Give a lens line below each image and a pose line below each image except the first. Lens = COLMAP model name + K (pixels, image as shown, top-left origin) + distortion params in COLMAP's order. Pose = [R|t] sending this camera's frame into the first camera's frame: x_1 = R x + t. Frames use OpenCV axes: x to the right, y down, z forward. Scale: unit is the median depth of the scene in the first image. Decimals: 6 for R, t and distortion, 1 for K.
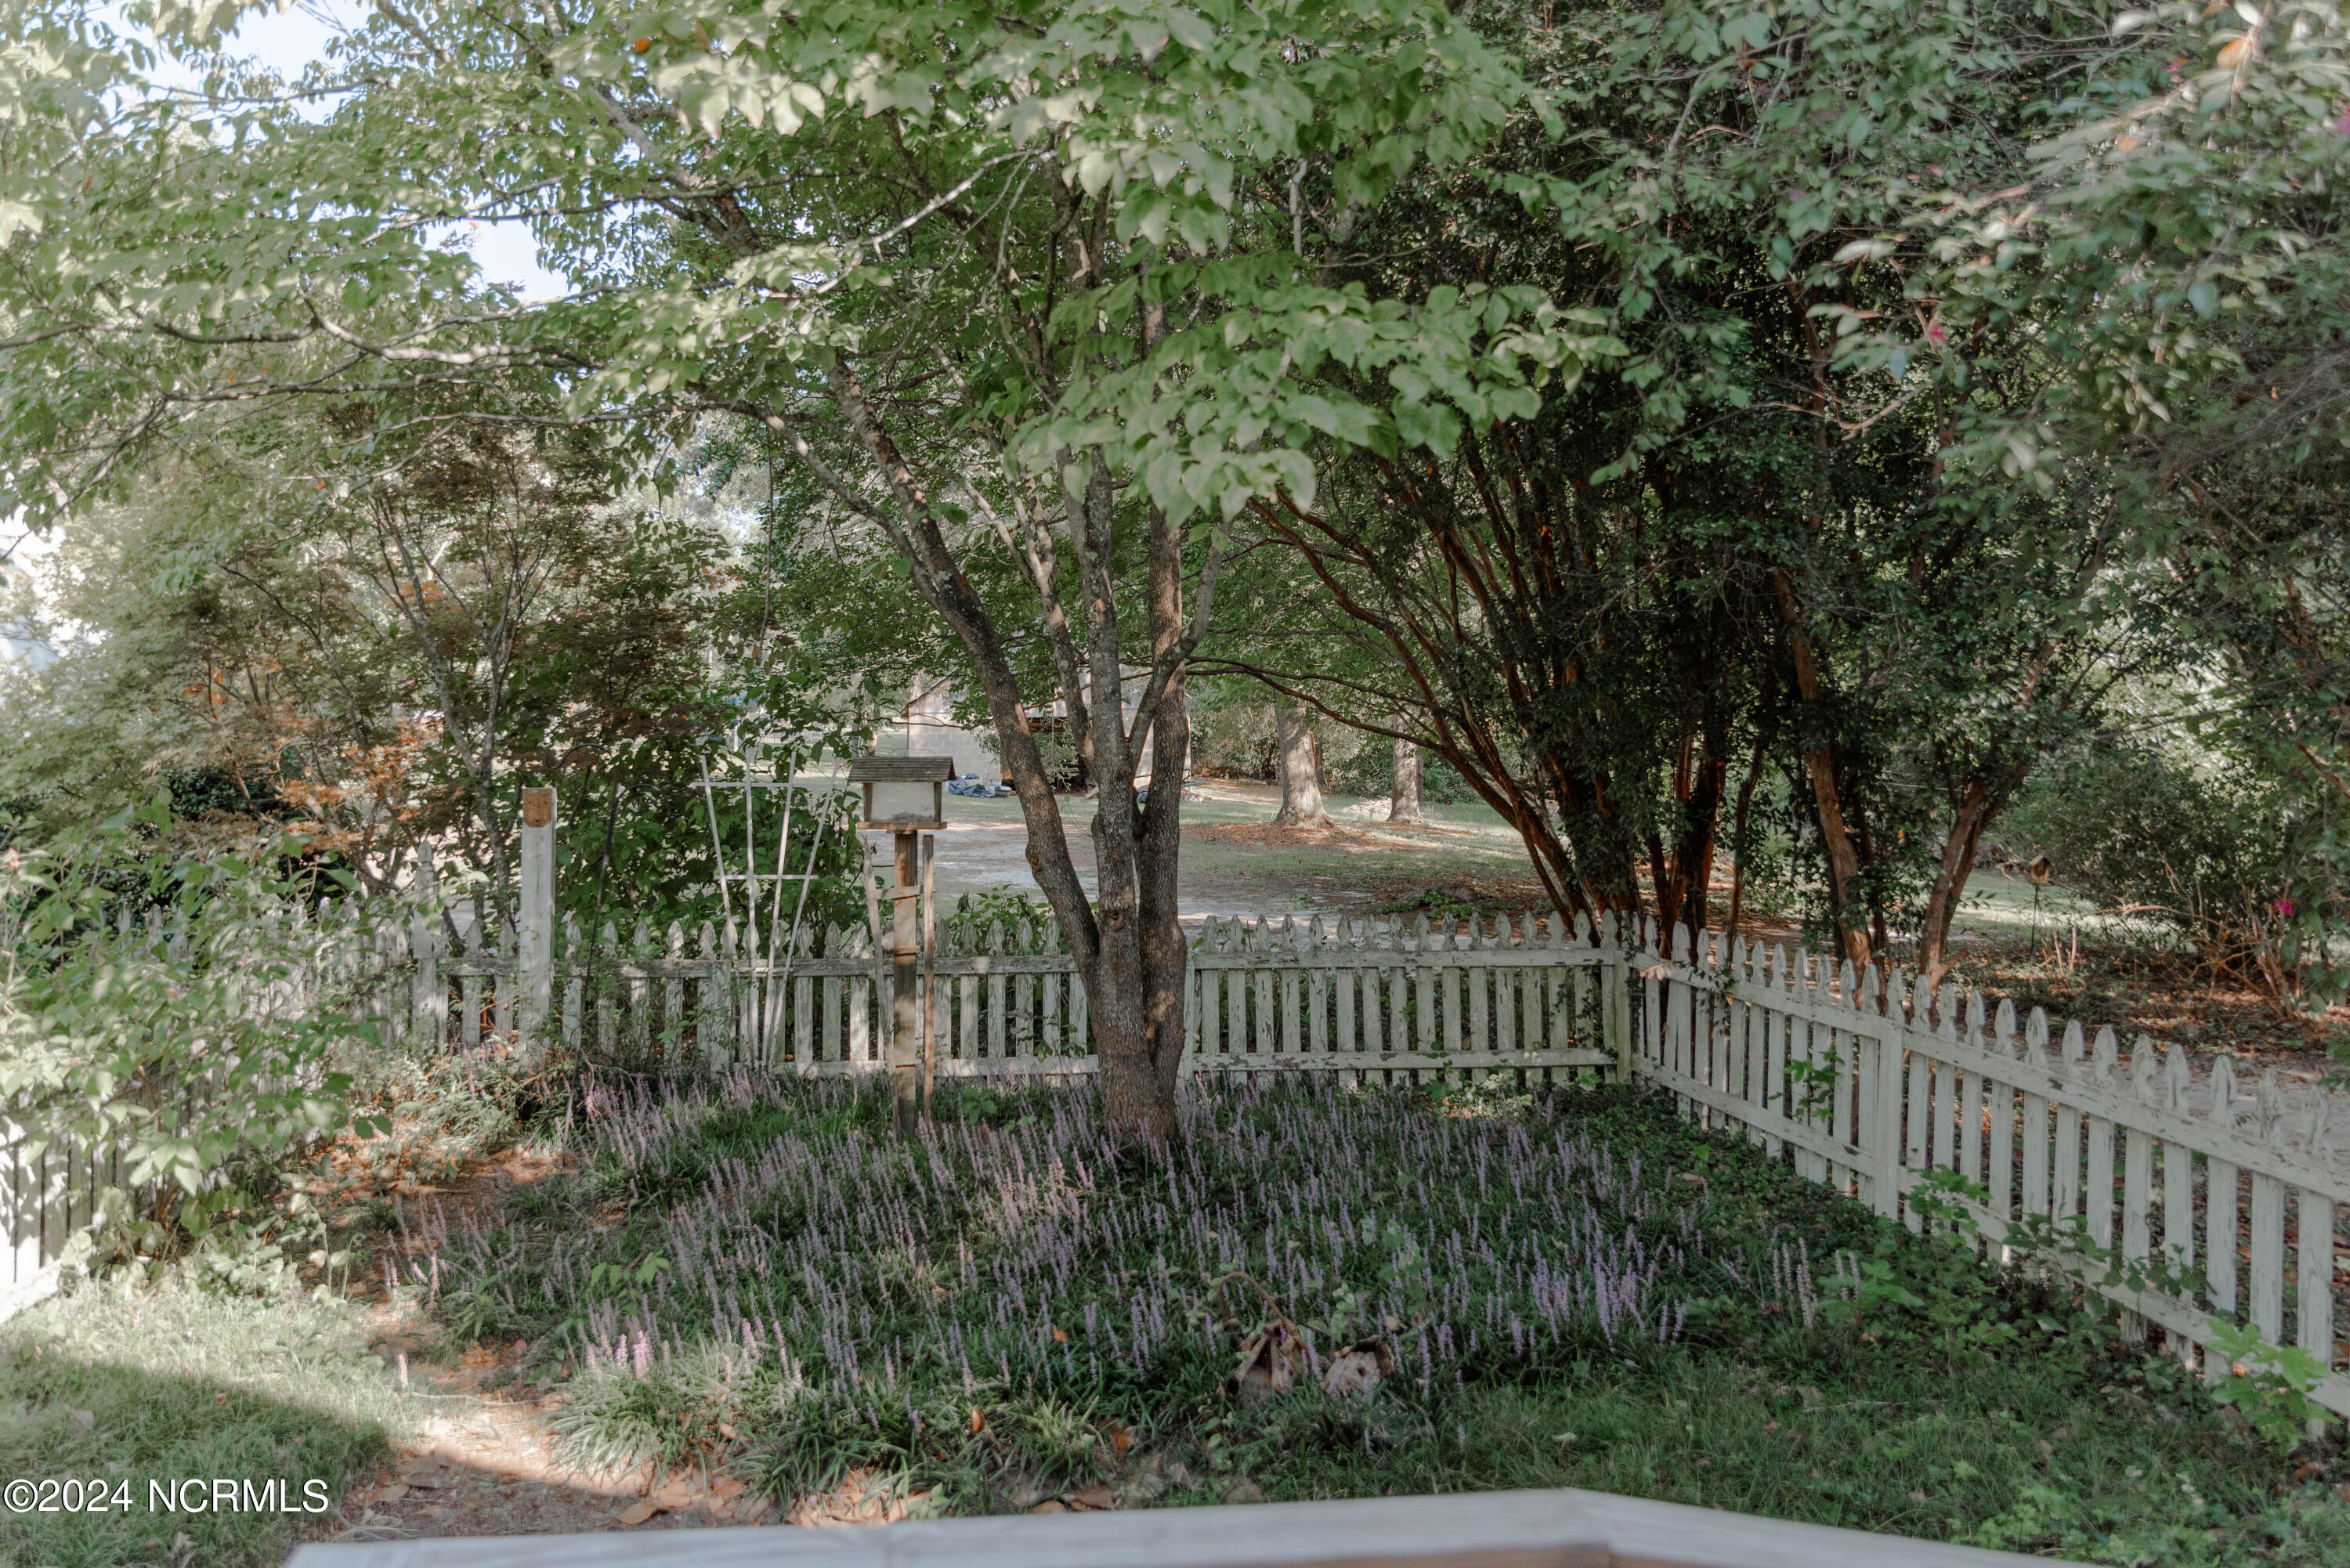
lens RADIAL K [[1579.6, 0, 1176.5], [0, 1579.6, 784.3], [0, 0, 1]] dist [-0.003393, 0.001117]
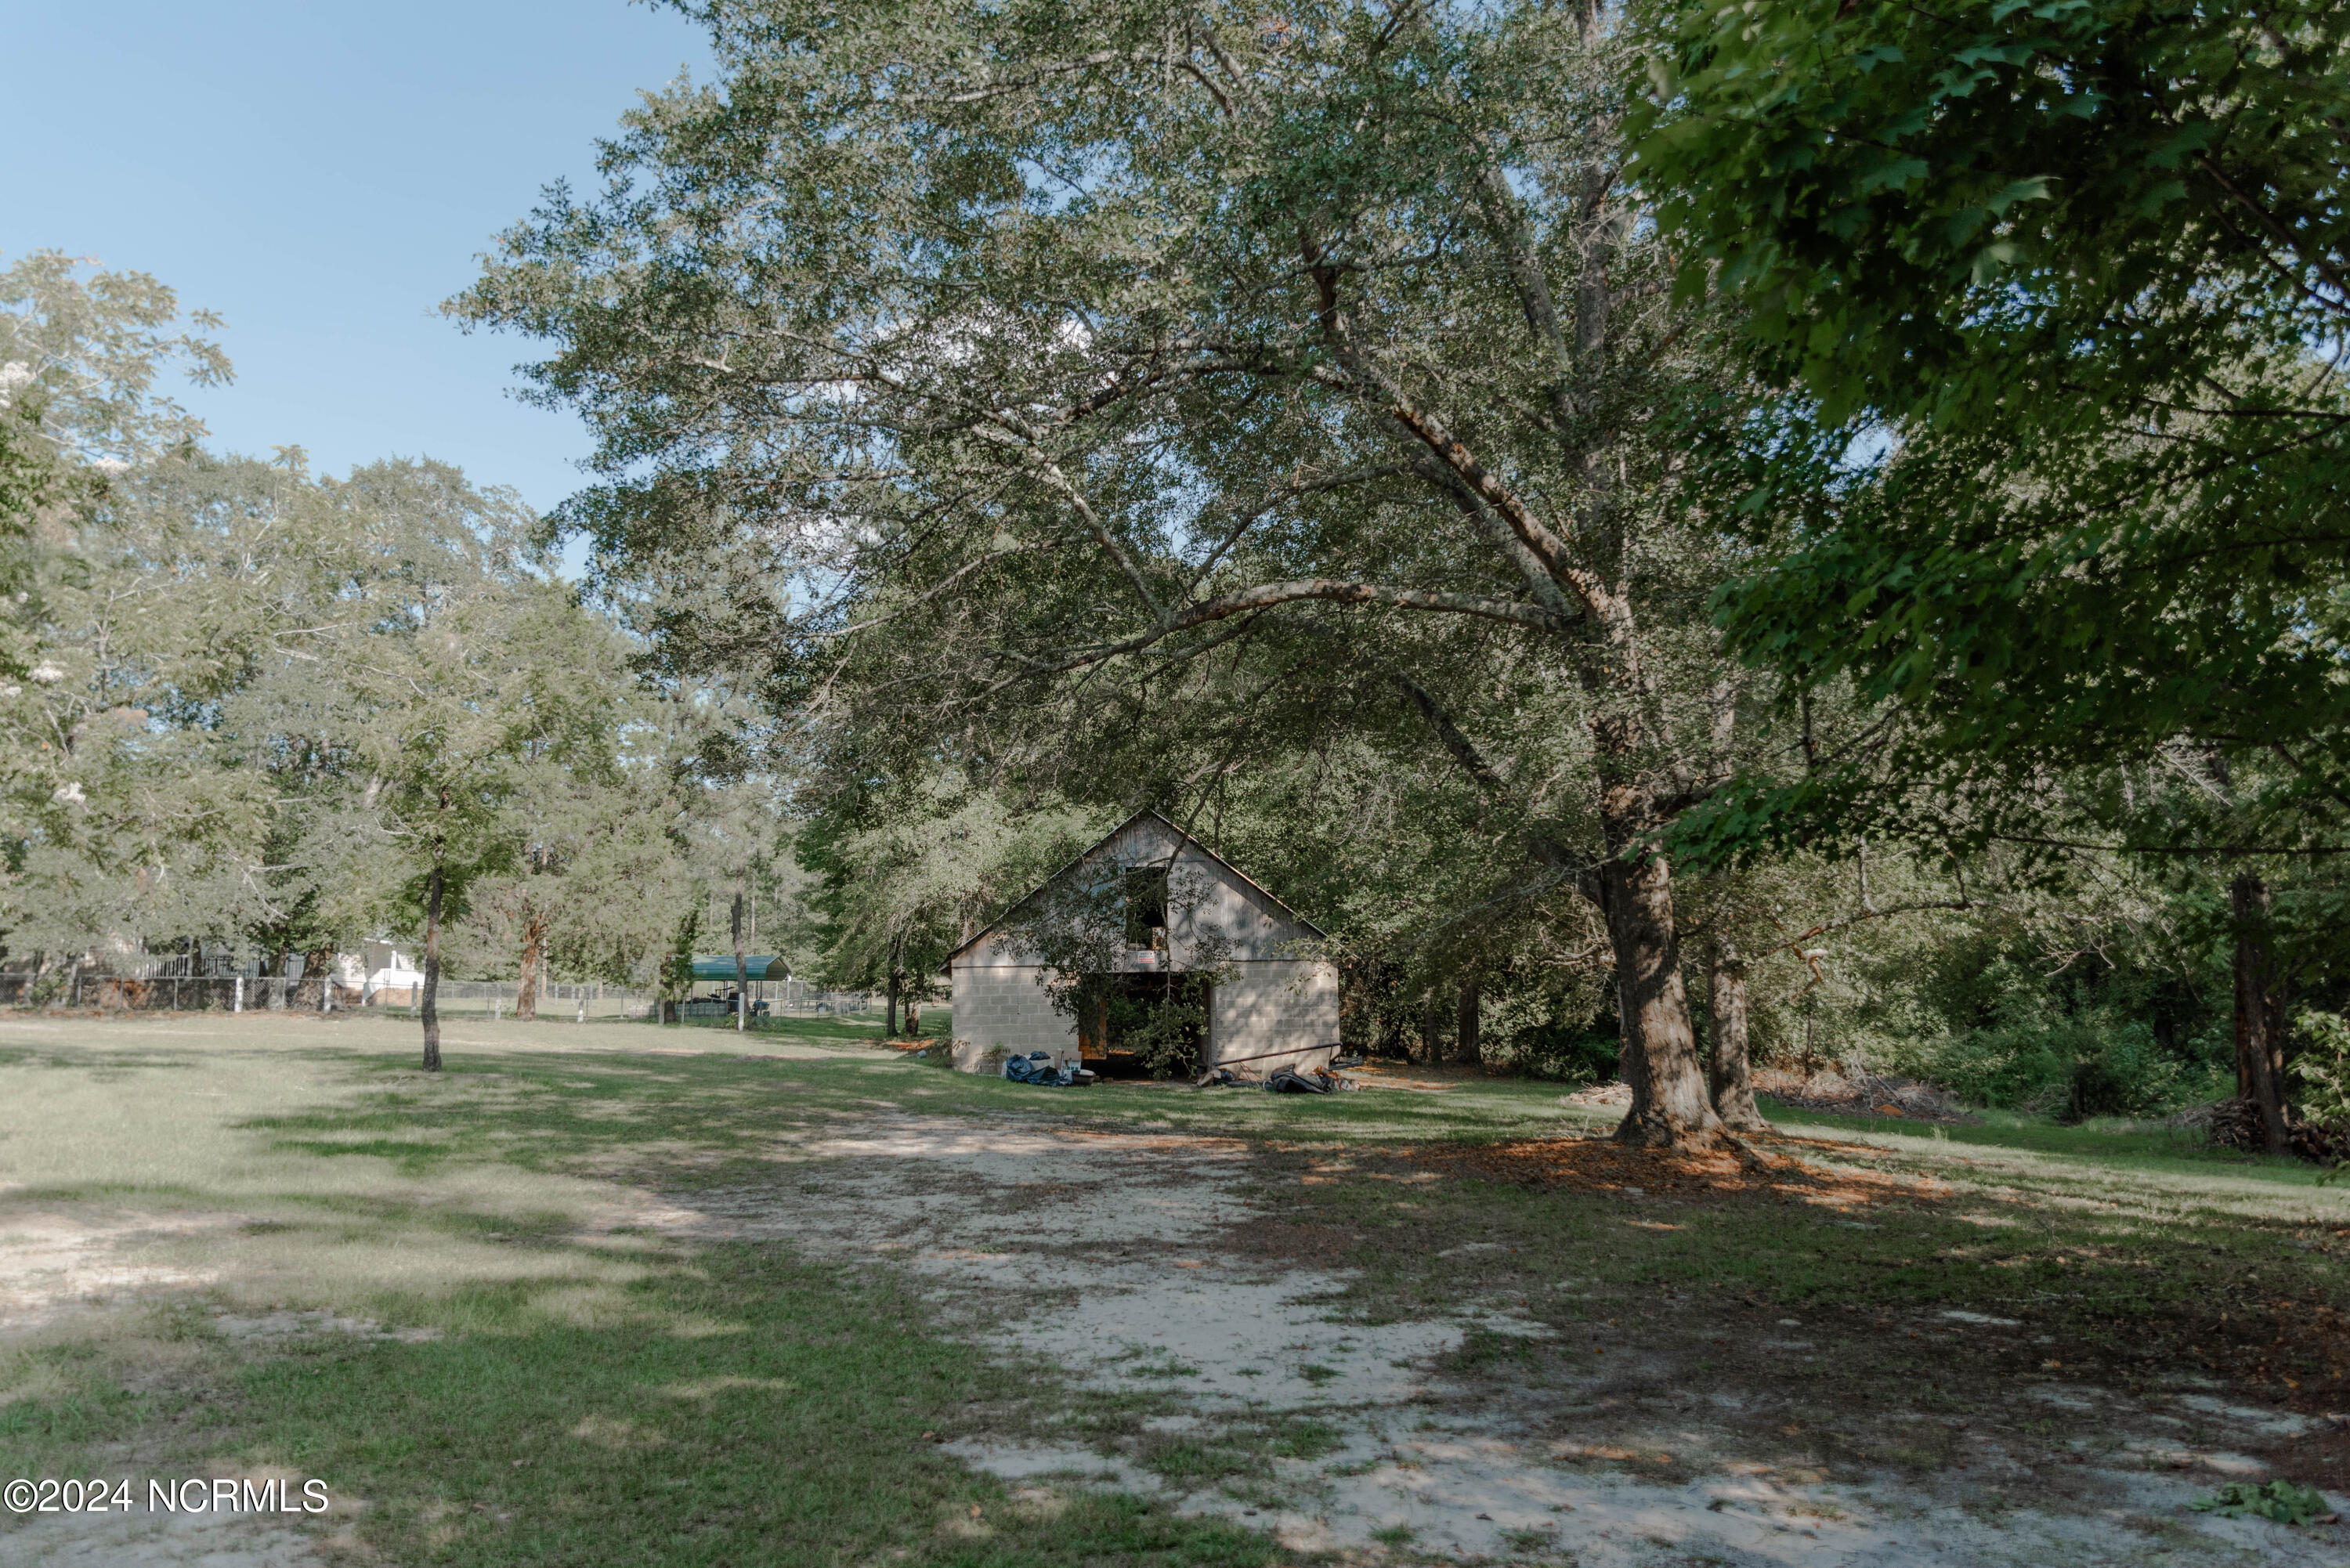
lens RADIAL K [[1579.6, 0, 1174.3], [0, 1579.6, 781.8], [0, 0, 1]] dist [-0.003393, 0.001117]
pose [[0.999160, -0.011834, -0.039234, -0.064006], [0.004737, 0.984331, -0.176265, -0.001062], [0.040705, 0.175931, 0.983561, 0.457017]]
